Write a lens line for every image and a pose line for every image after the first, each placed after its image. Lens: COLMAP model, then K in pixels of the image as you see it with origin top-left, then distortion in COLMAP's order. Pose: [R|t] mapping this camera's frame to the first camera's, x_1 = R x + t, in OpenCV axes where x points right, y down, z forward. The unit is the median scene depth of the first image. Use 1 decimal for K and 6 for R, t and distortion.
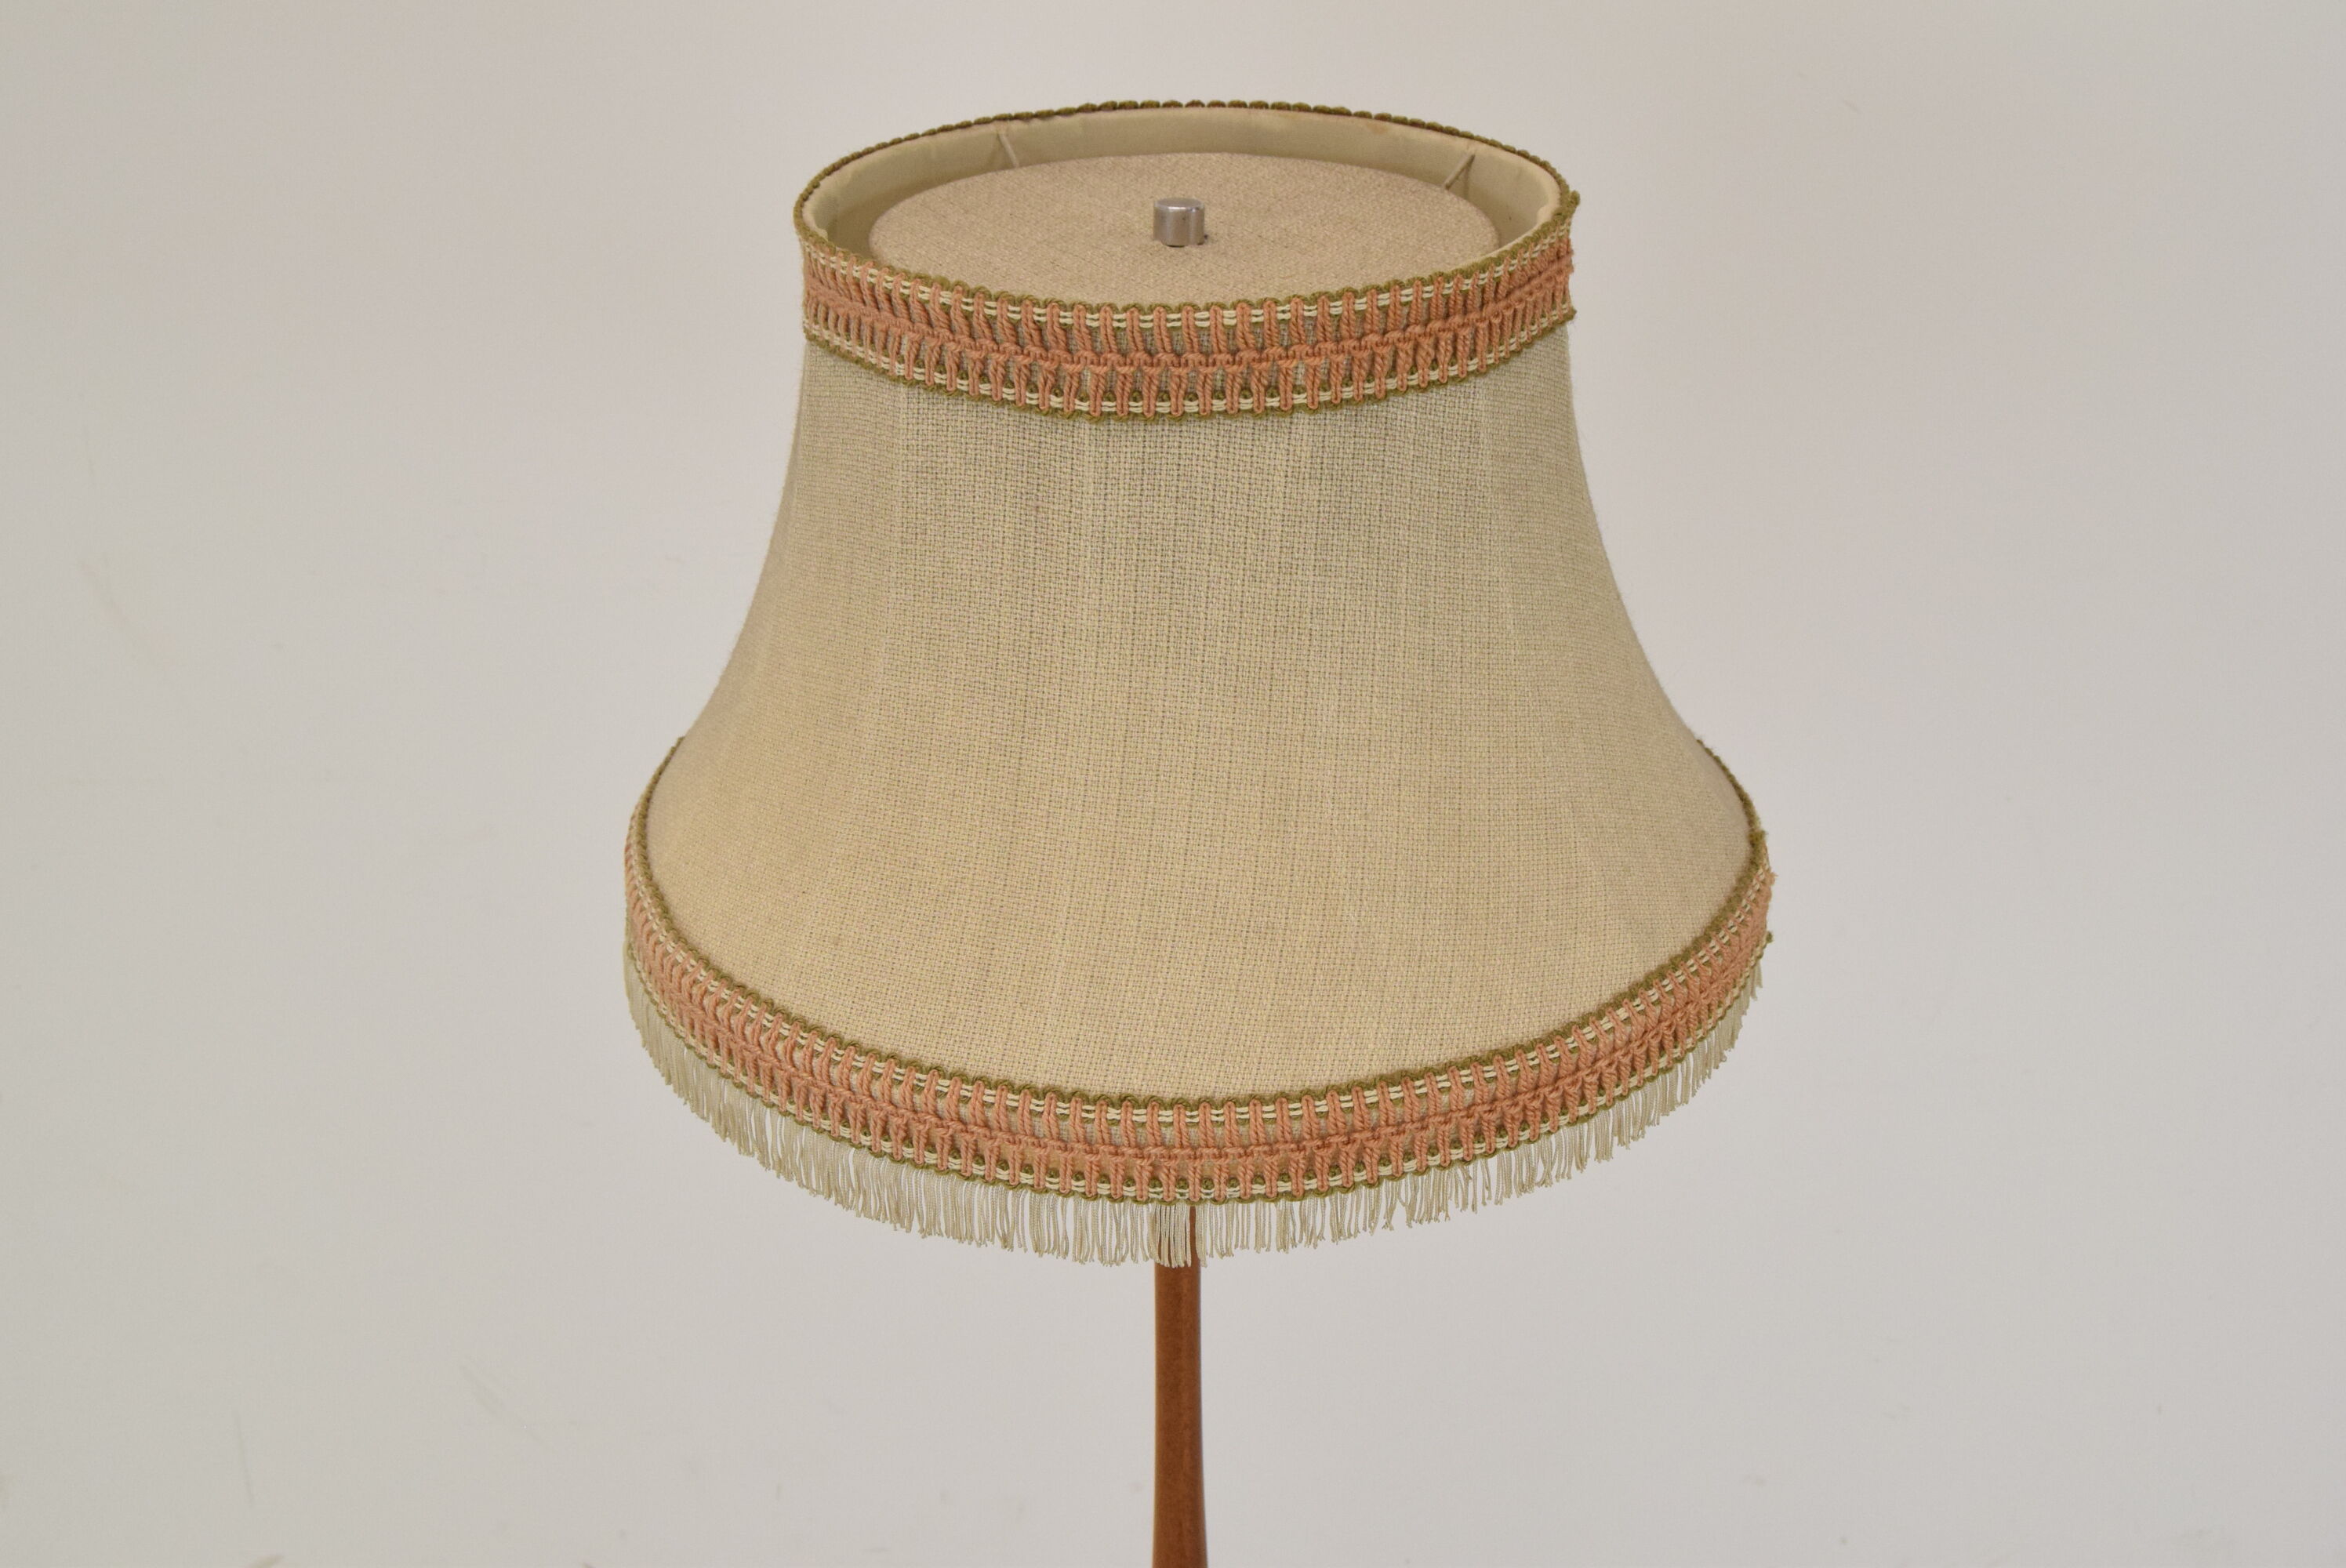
lens RADIAL K [[3306.6, 0, 1169.0], [0, 3306.6, 770.8], [0, 0, 1]] dist [-0.073109, 0.000000]
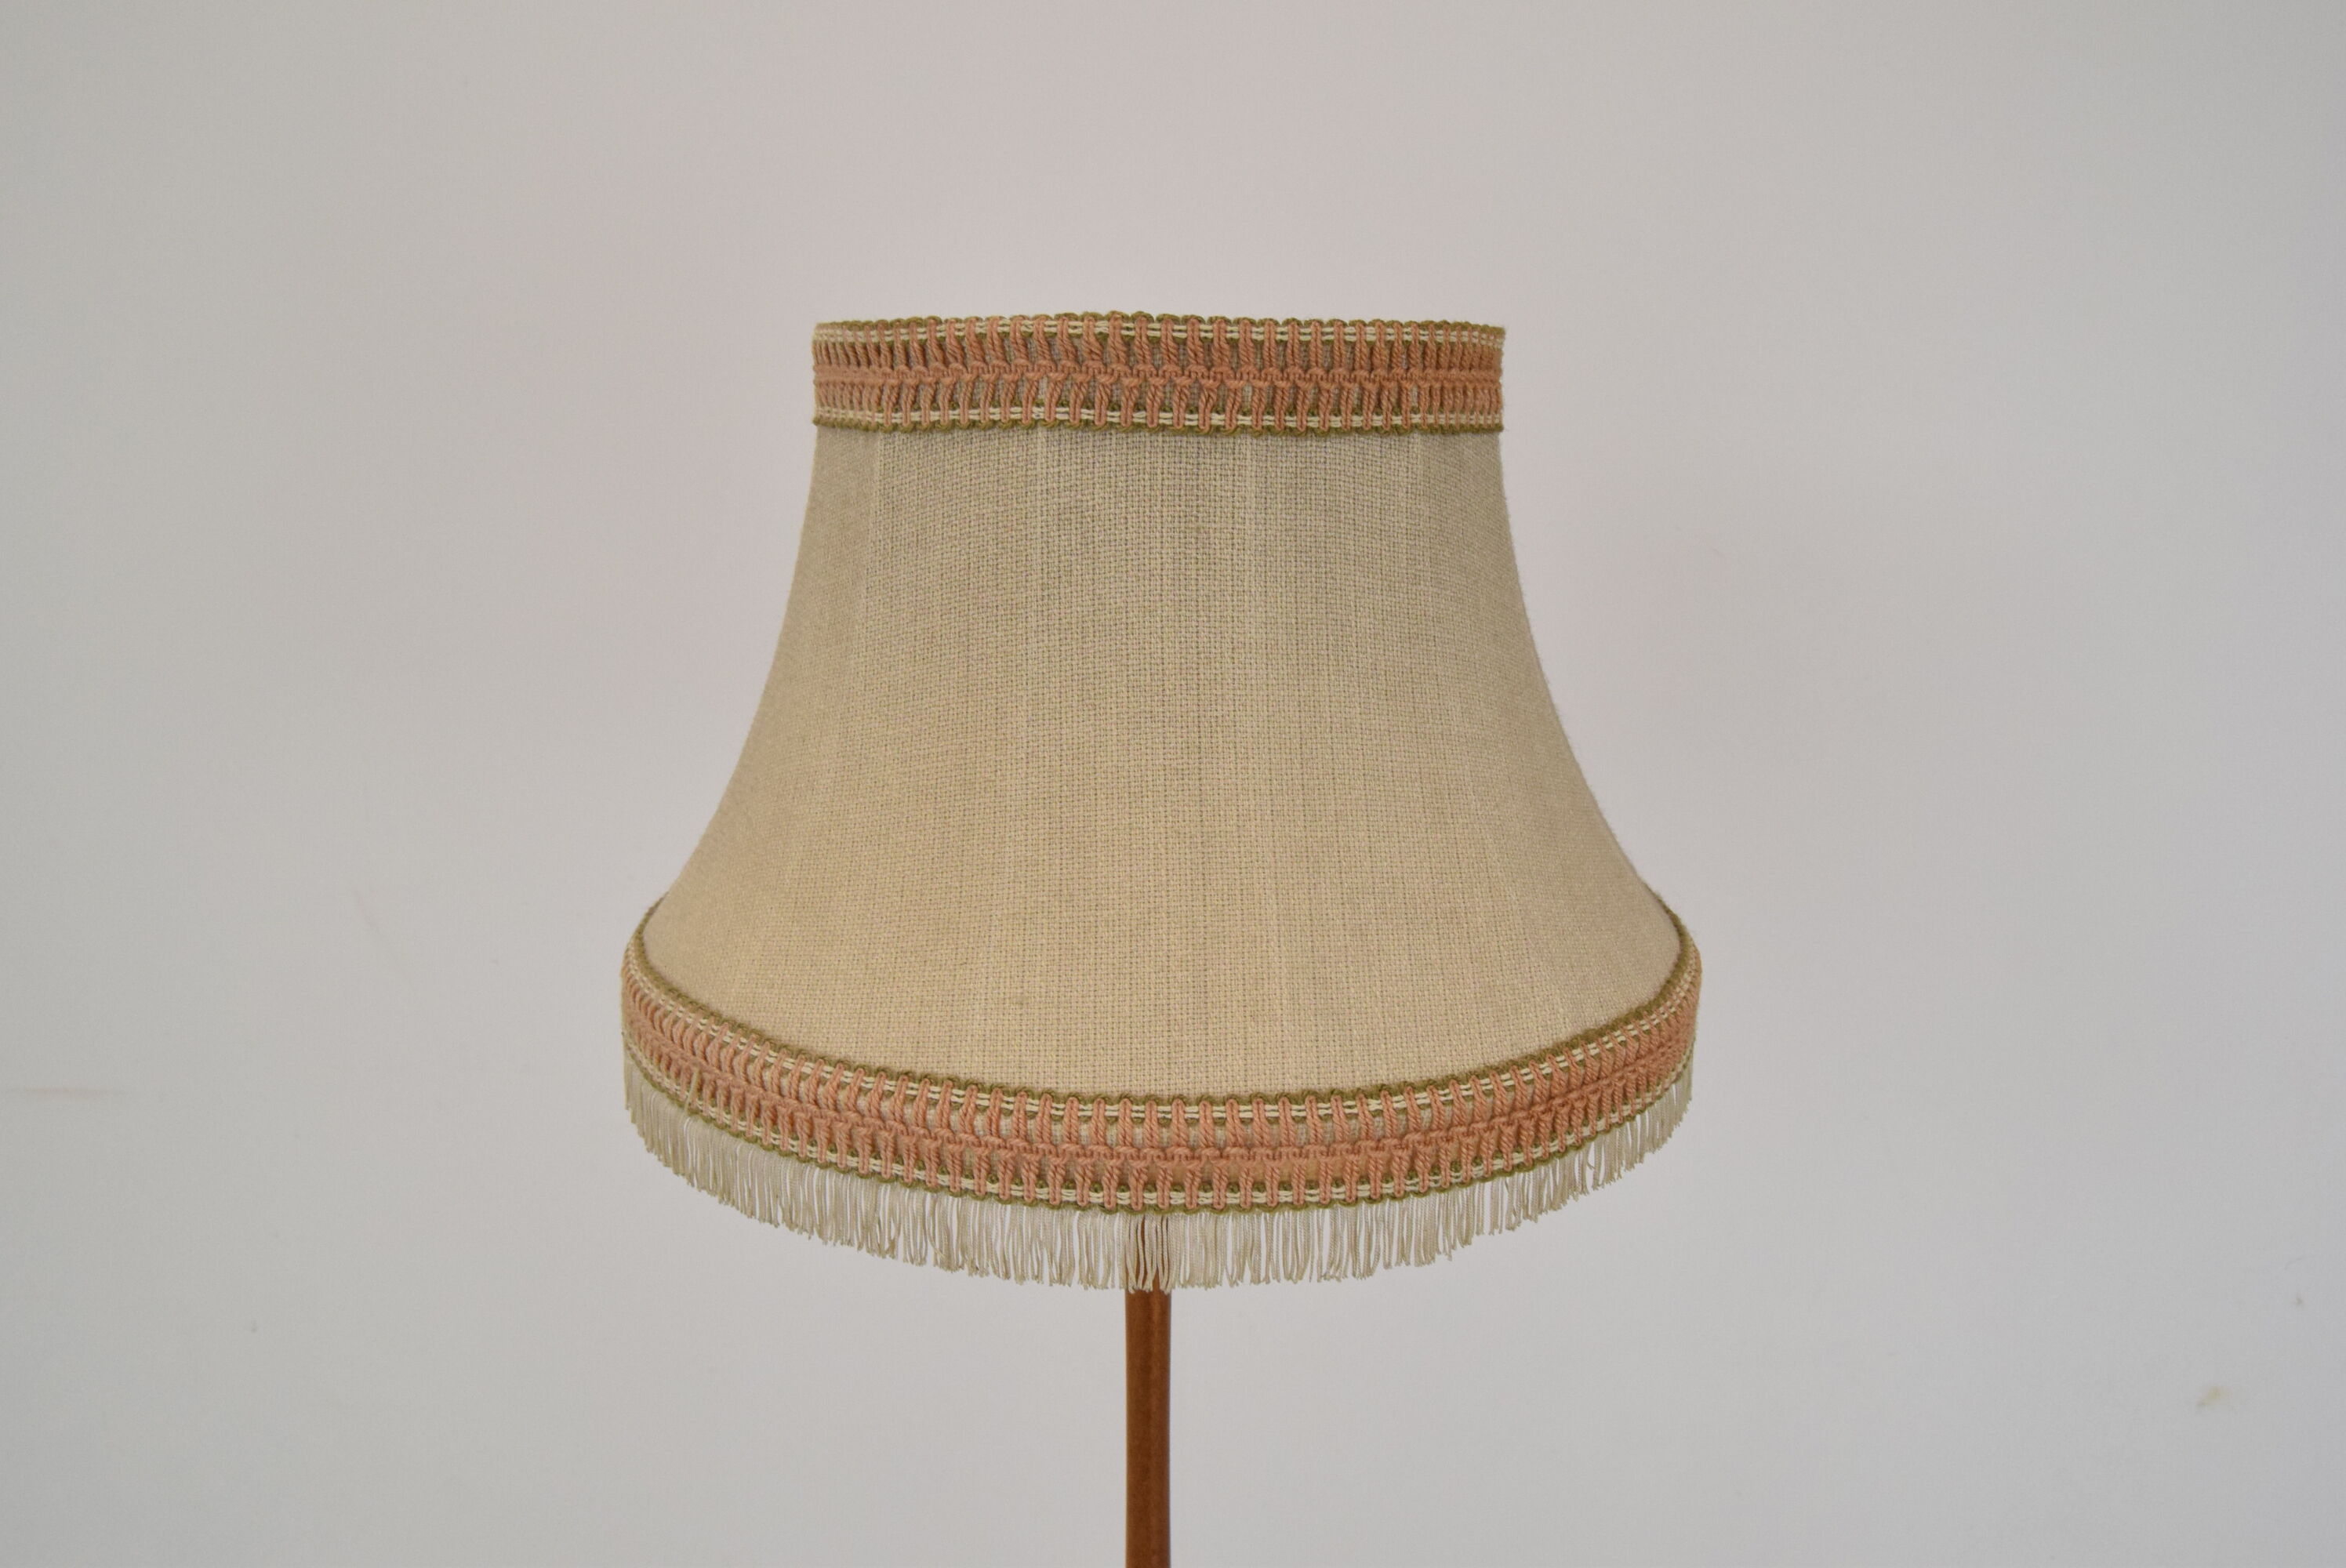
lens RADIAL K [[2060.7, 0, 1186.8], [0, 2060.7, 745.3], [0, 0, 1]] dist [-0.076469, 0.003629]
pose [[0.889278, -0.059250, 0.453514, -0.333329], [0.178808, 0.957694, -0.225498, 0.127507], [-0.420967, 0.281622, 0.862250, 0.459100]]
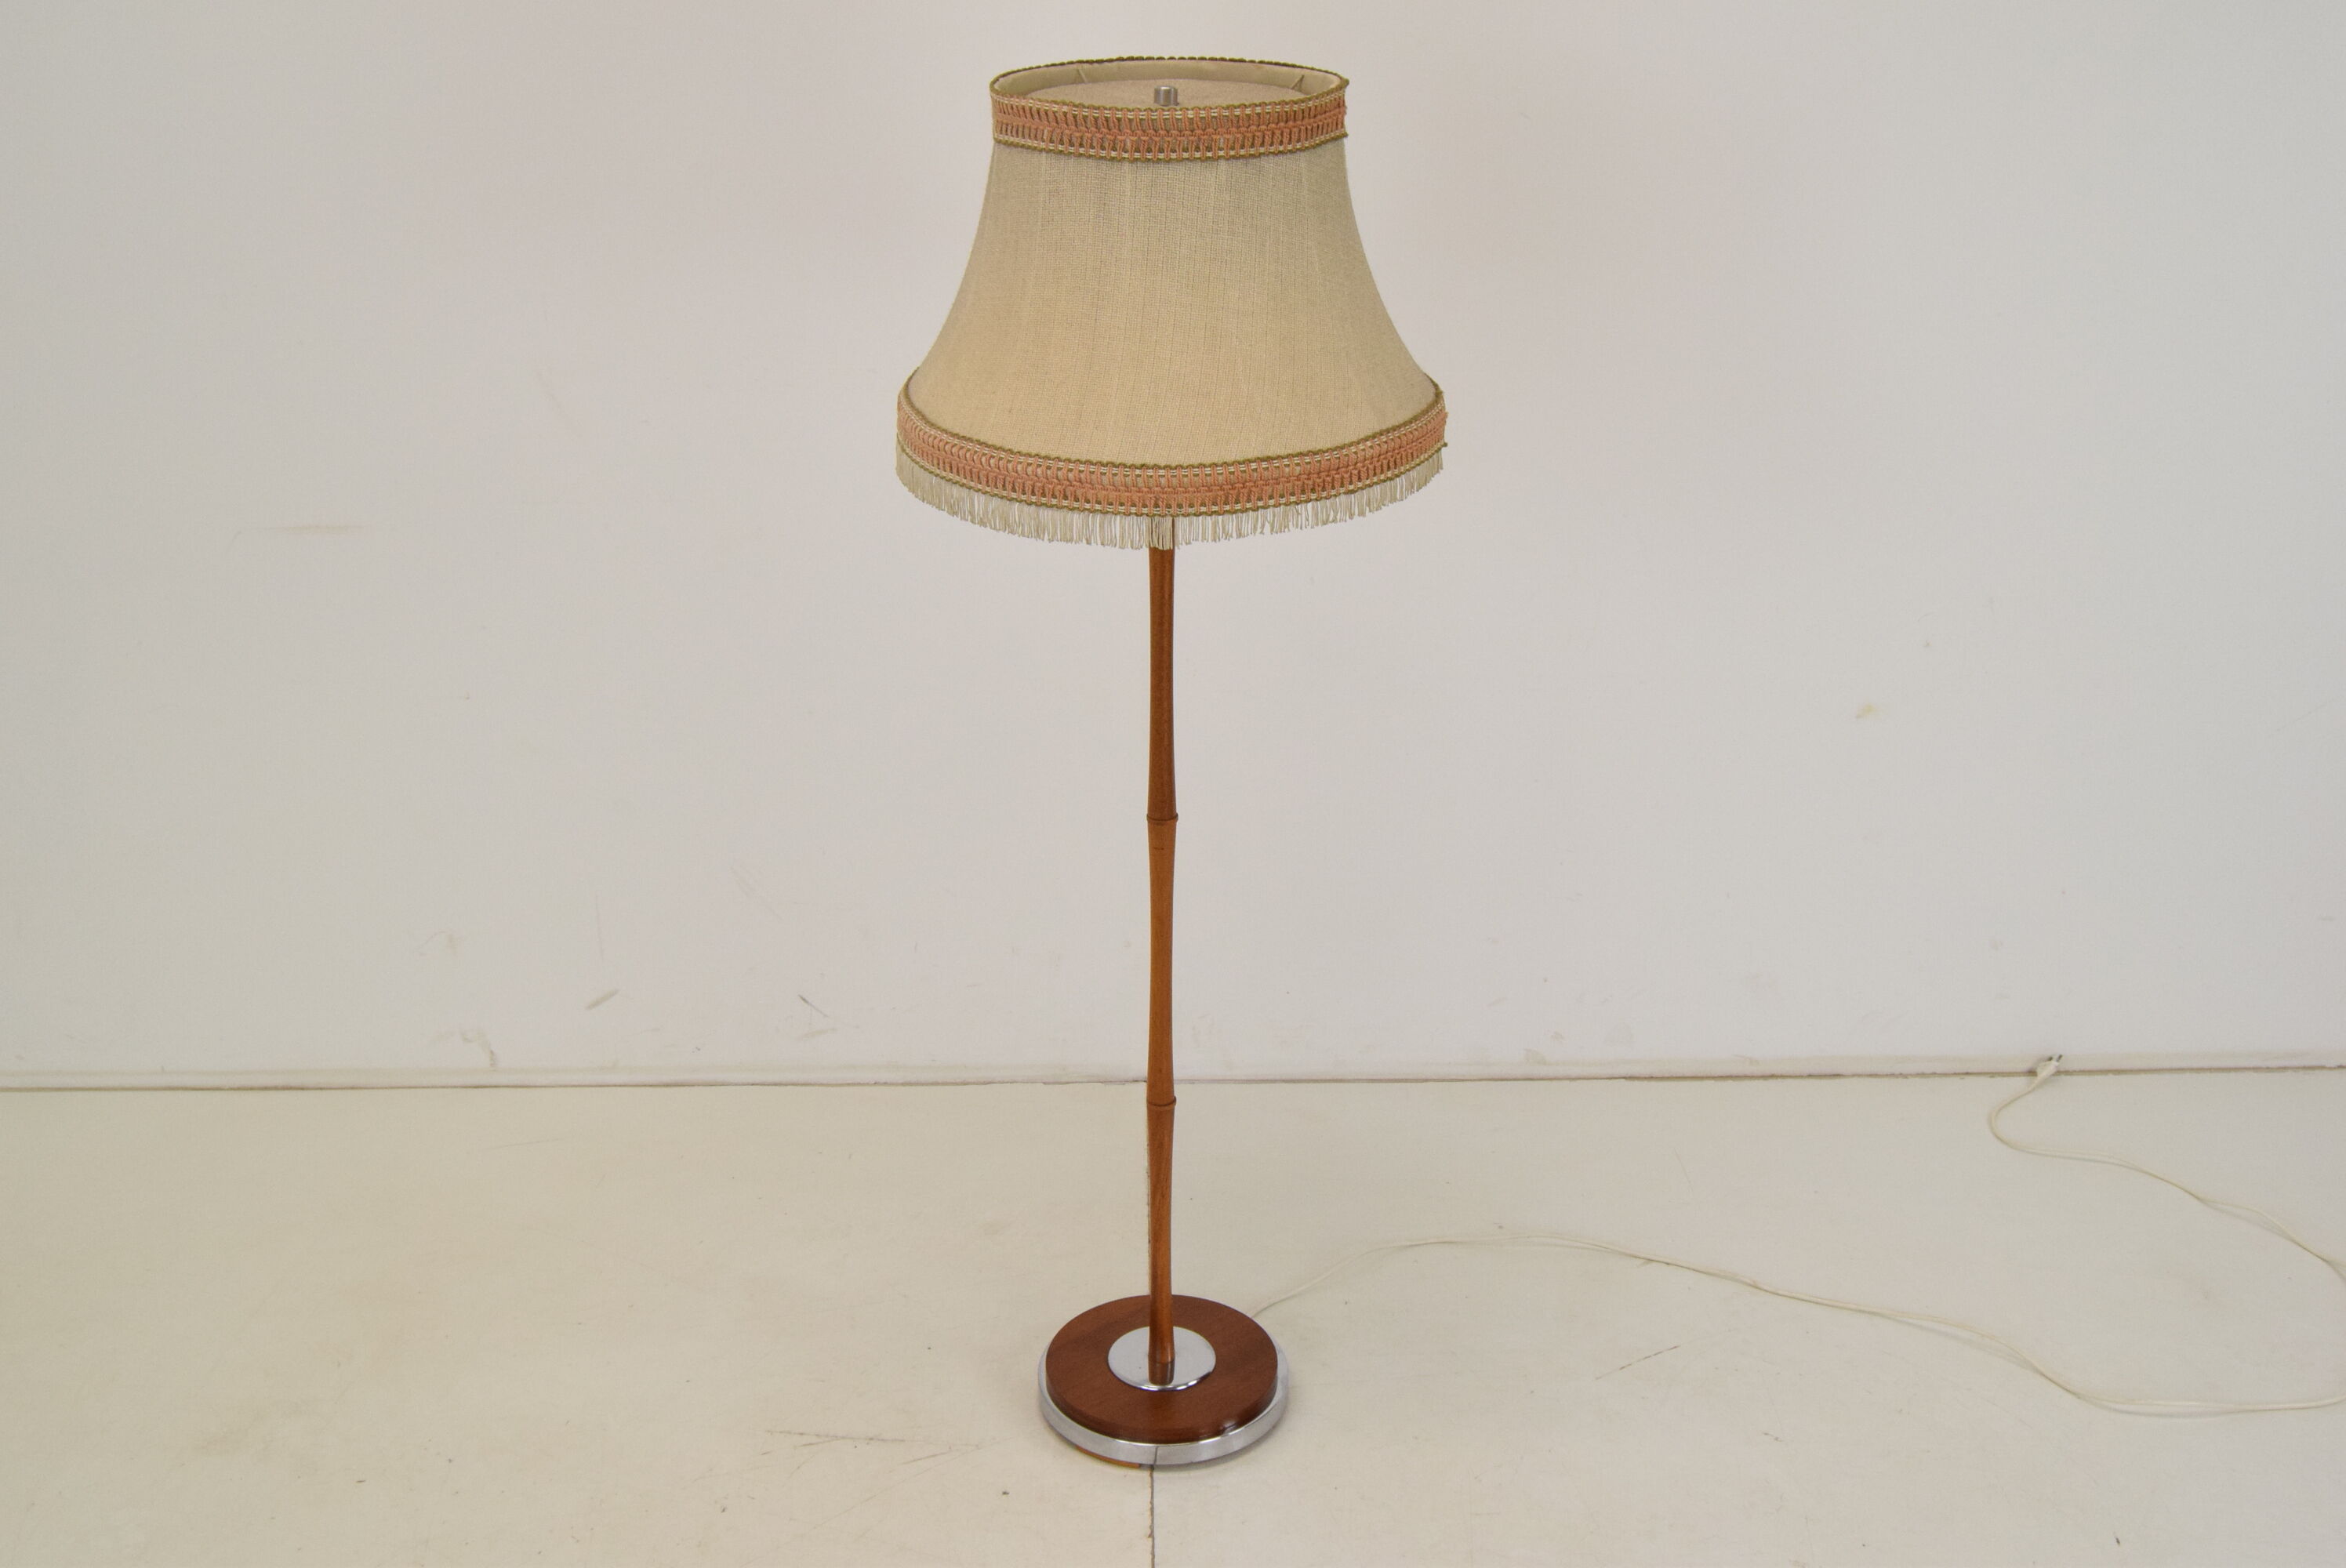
lens RADIAL K [[2781.7, 0, 1190.5], [0, 2781.7, 785.8], [0, 0, 1]] dist [-0.070664, 0.000000]
pose [[0.999654, 0.001127, 0.026288, -0.030119], [0.000066, 0.998972, -0.045322, 0.394715], [-0.026312, 0.045308, 0.998626, -0.852136]]
